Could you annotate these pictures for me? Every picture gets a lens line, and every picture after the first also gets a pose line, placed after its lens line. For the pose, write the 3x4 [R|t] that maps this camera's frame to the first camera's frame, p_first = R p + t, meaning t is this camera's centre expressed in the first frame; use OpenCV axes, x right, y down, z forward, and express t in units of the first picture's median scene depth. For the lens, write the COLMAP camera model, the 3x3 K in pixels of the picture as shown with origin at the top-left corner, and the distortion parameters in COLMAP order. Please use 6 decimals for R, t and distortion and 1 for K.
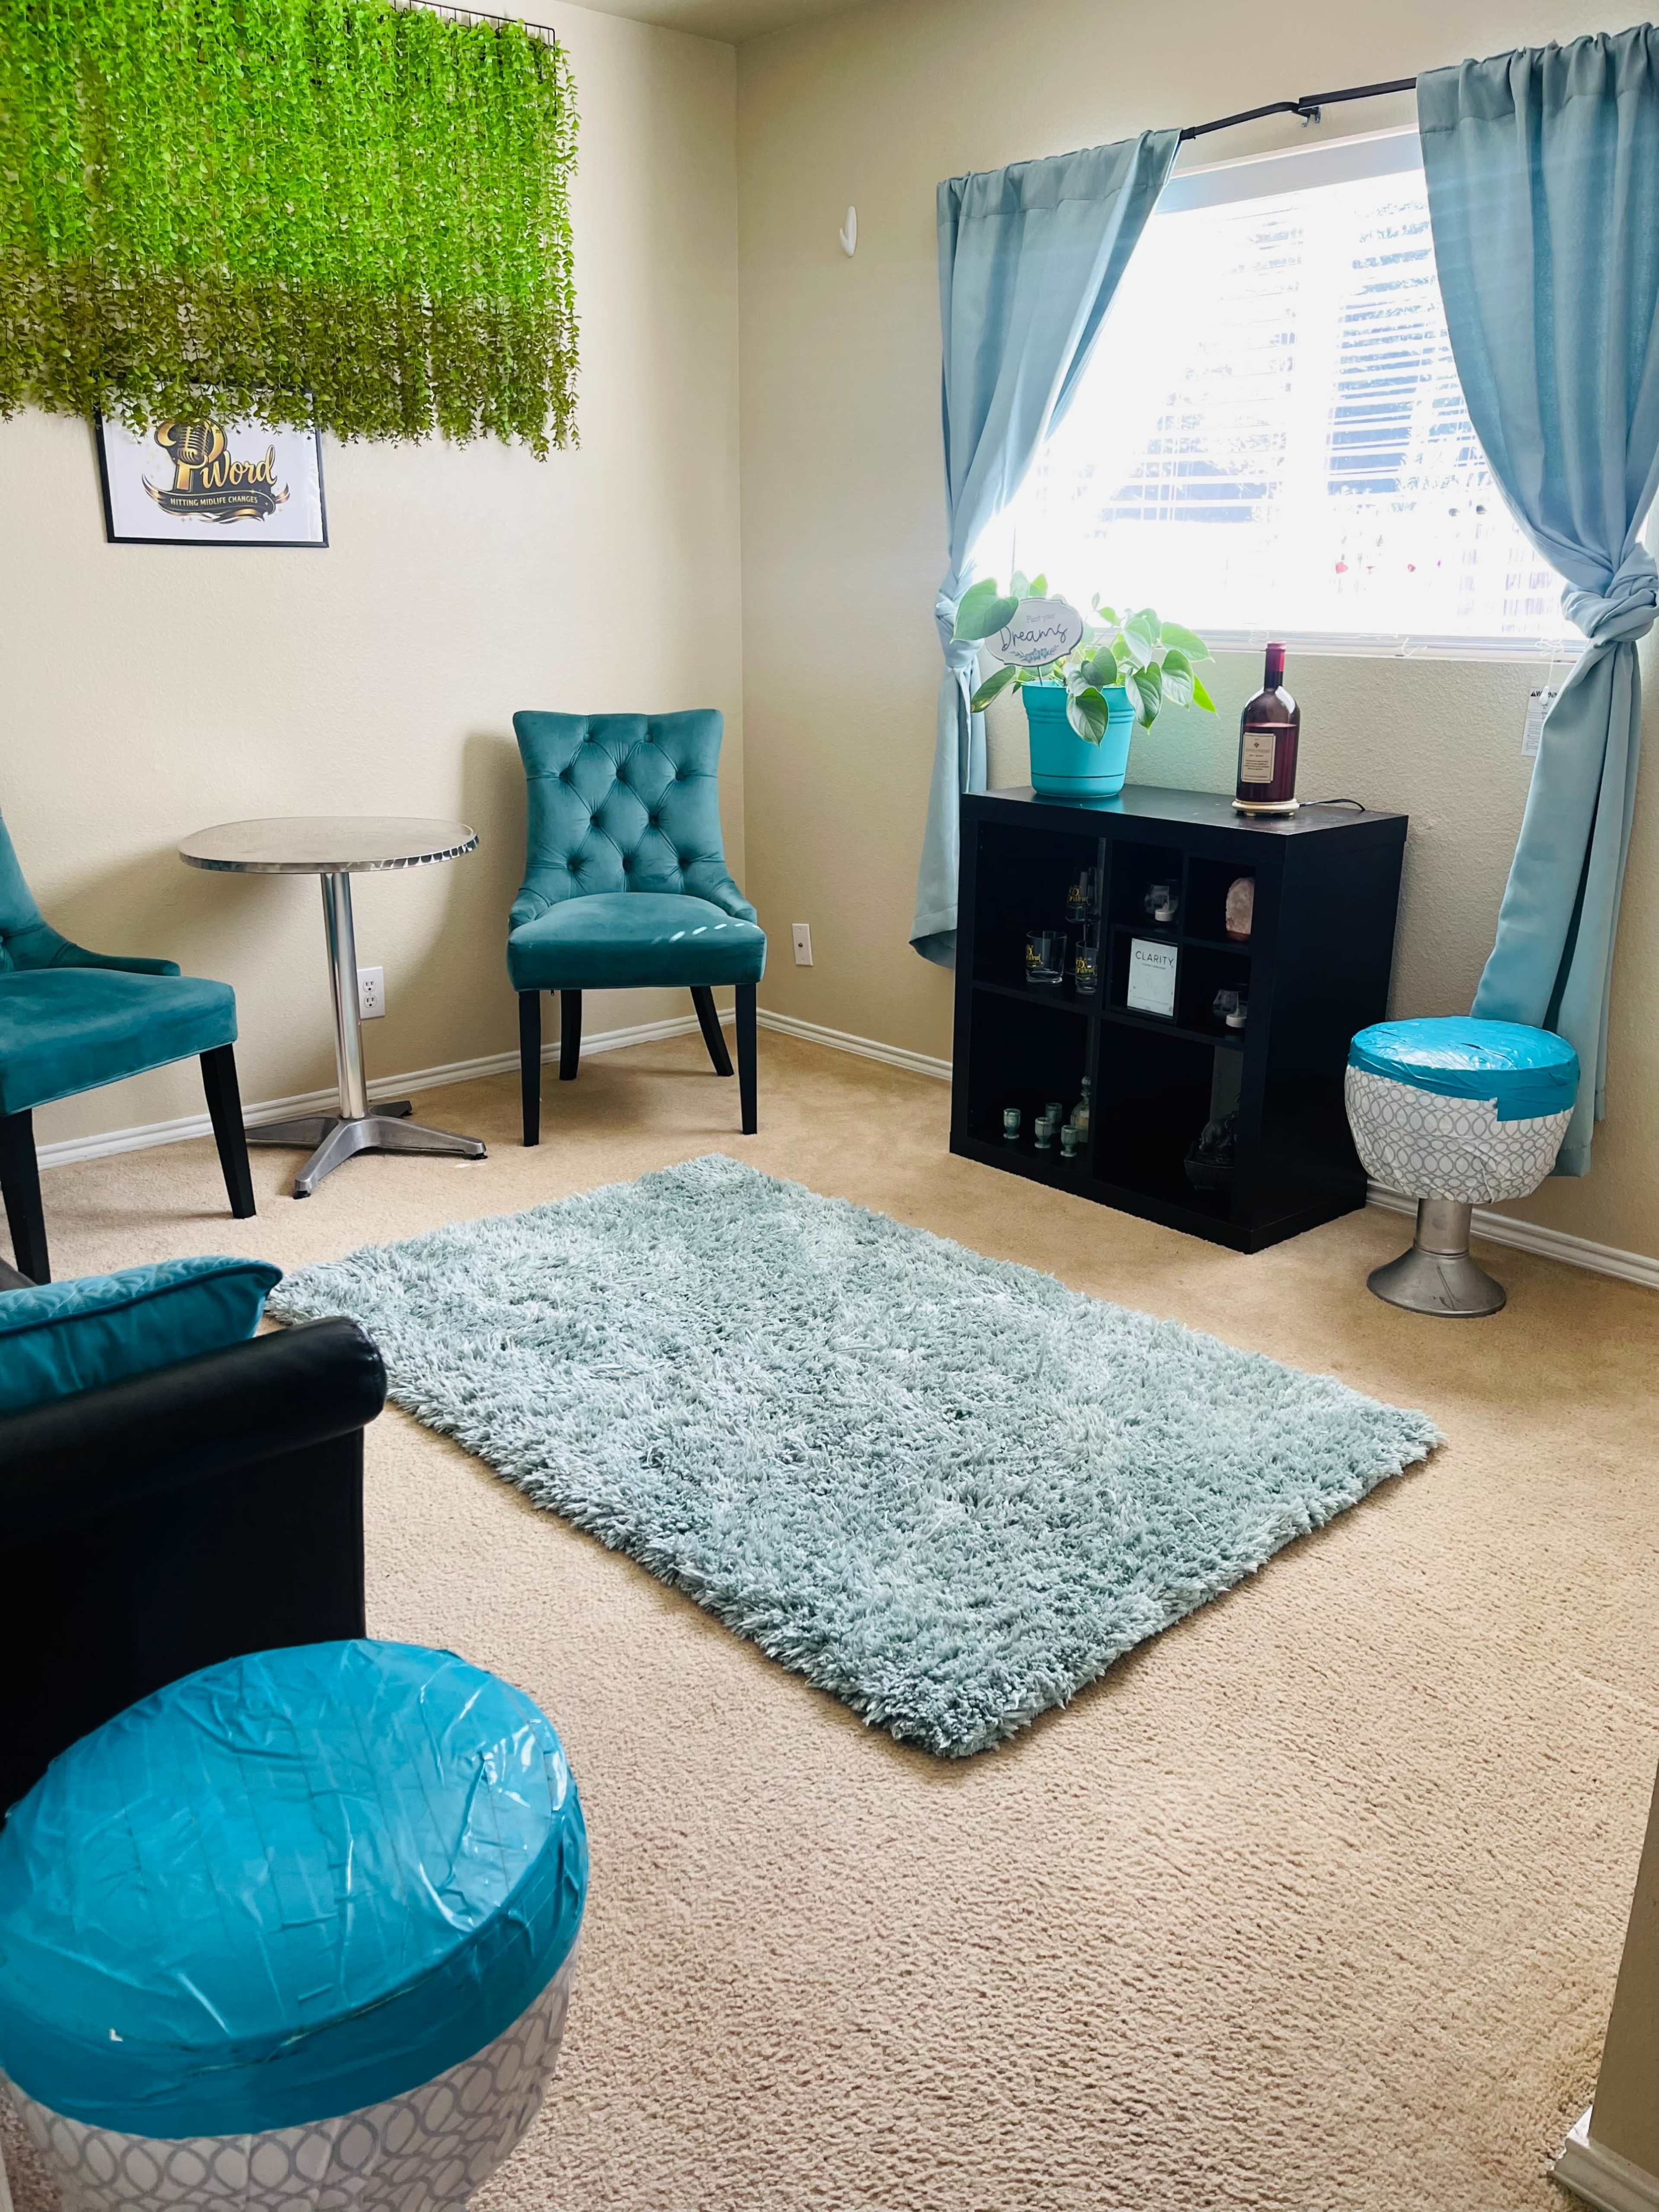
lens RADIAL K [[1632.0, 0, 822.3], [0, 1632.0, 1114.5], [0, 0, 1]] dist [0.050830, -0.090086]
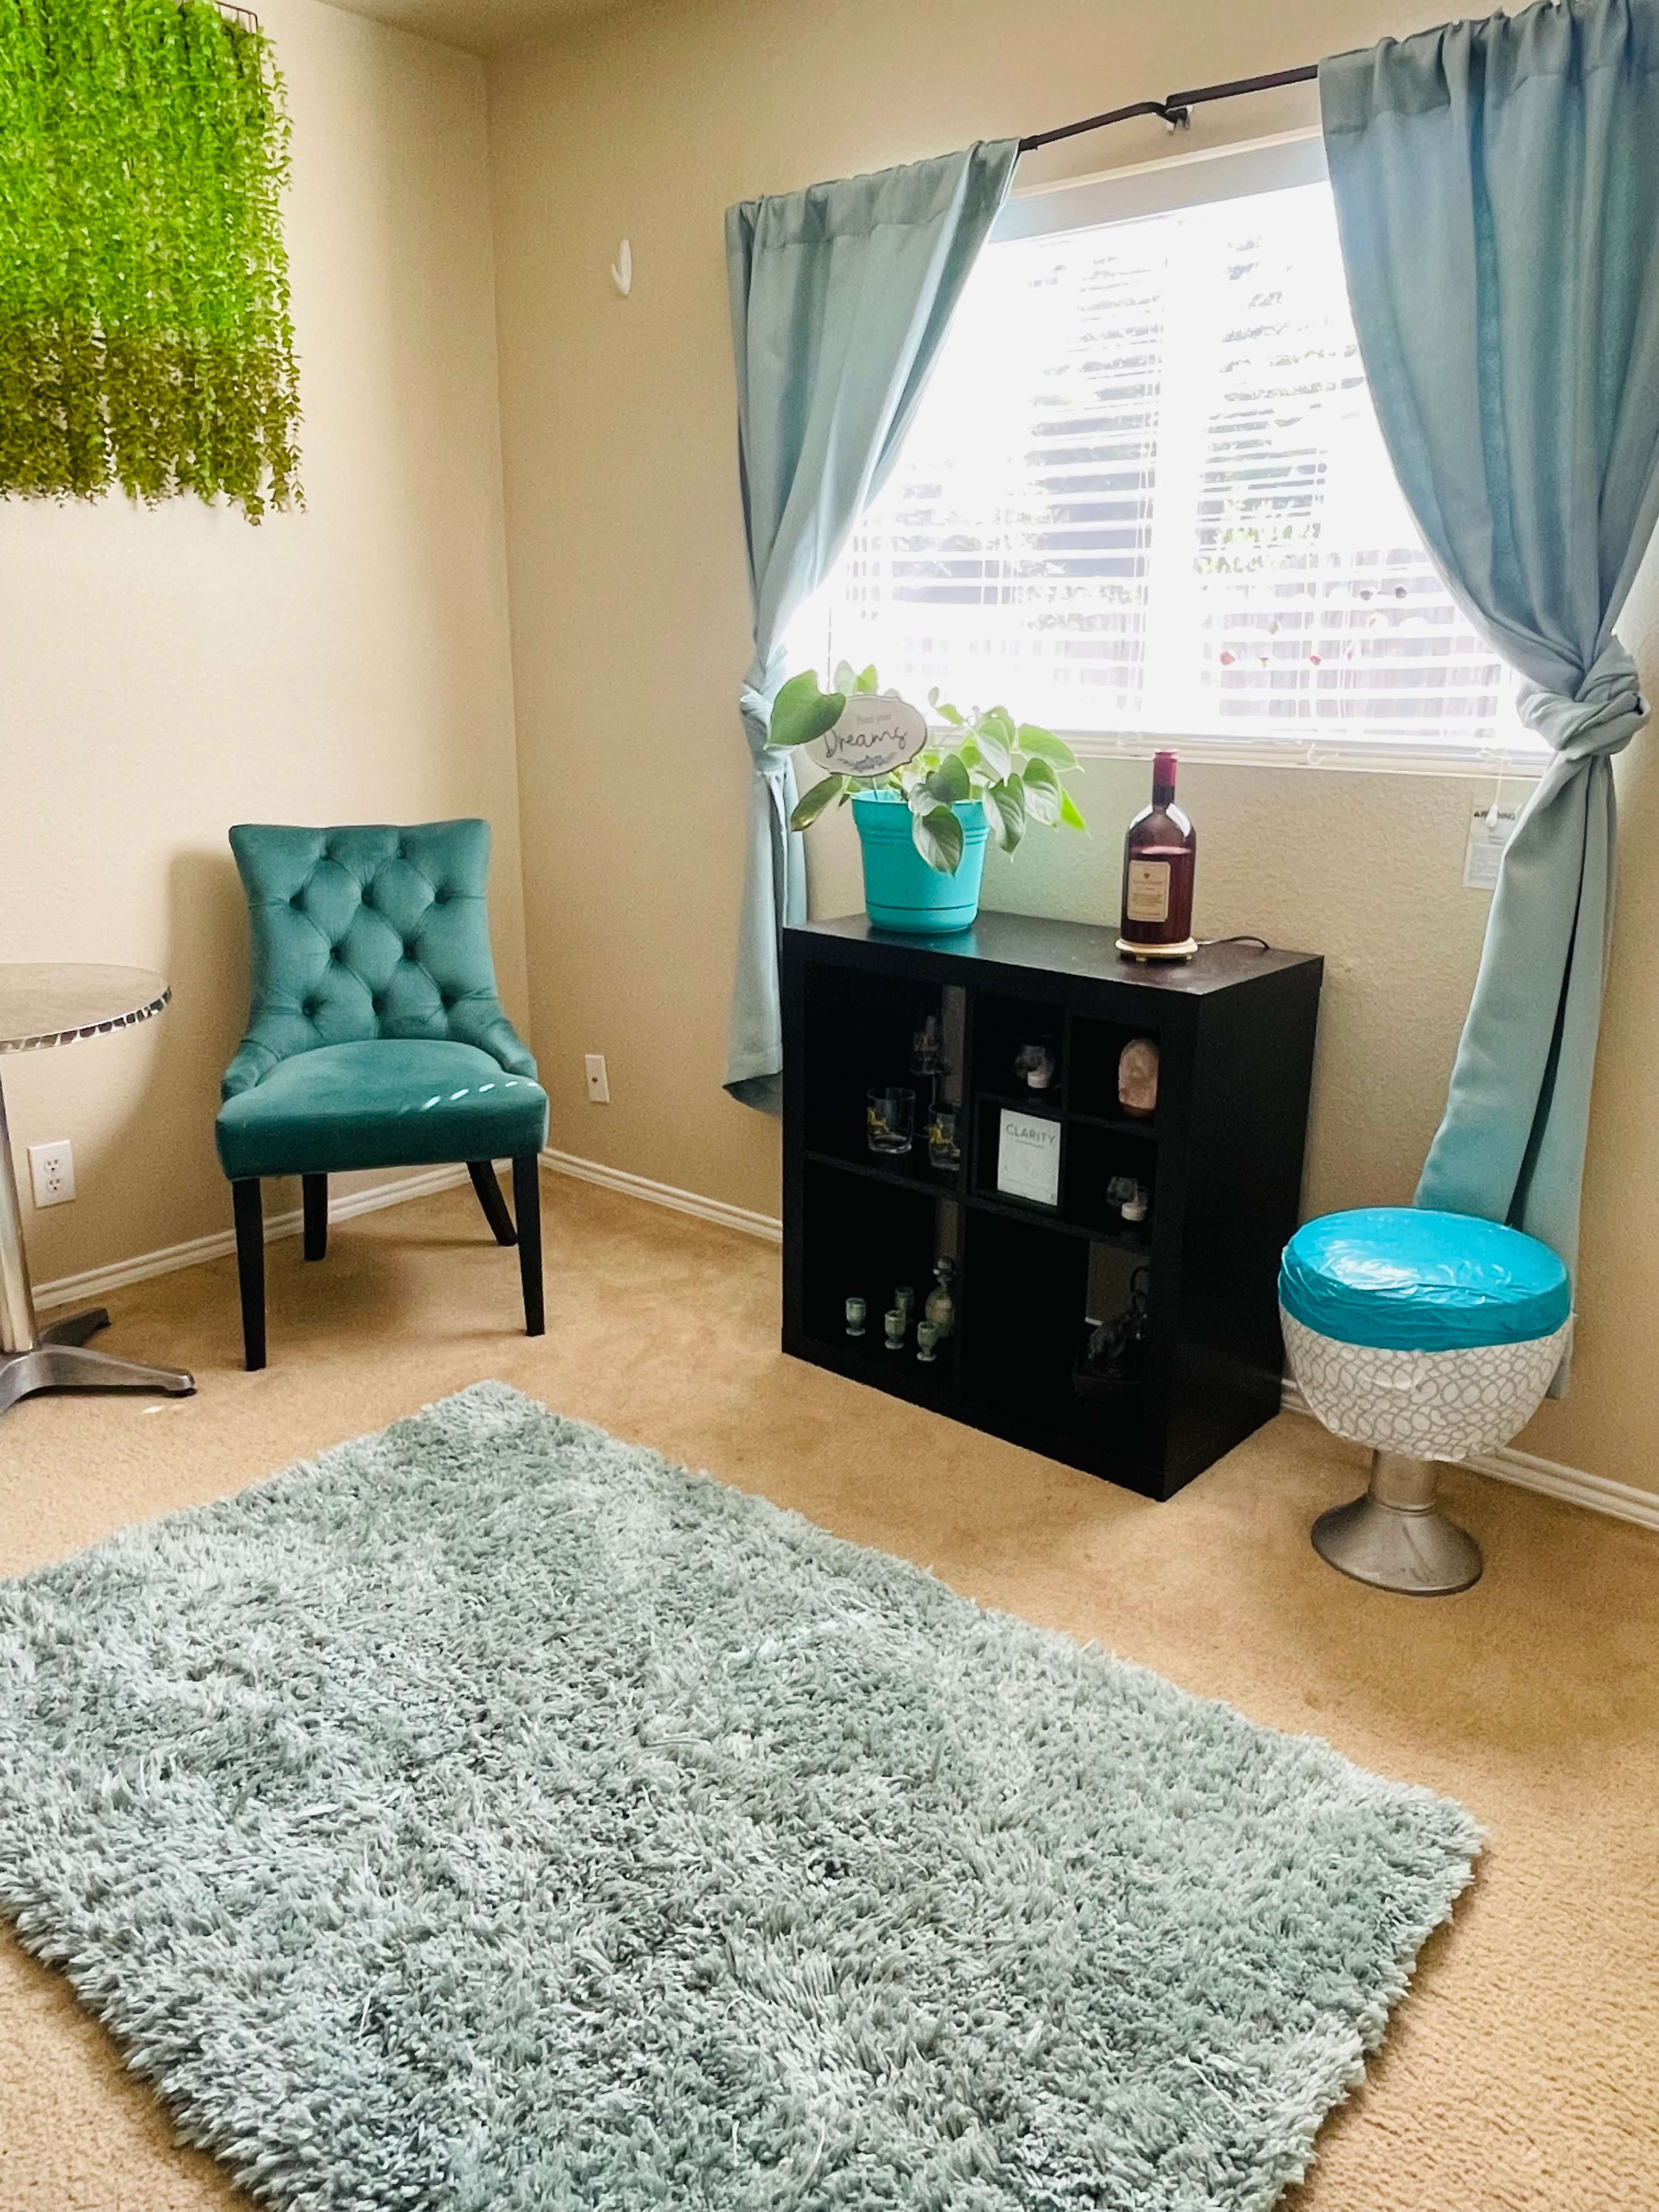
lens RADIAL K [[1600.5, 0, 829.5], [0, 1600.5, 1106.0], [0, 0, 1]] dist [0.018017, -0.051771]
pose [[0.991748, -0.032367, 0.124046, 0.007004], [0.037393, 0.998562, -0.038405, -0.082636], [-0.122625, 0.042727, 0.991533, 0.226978]]
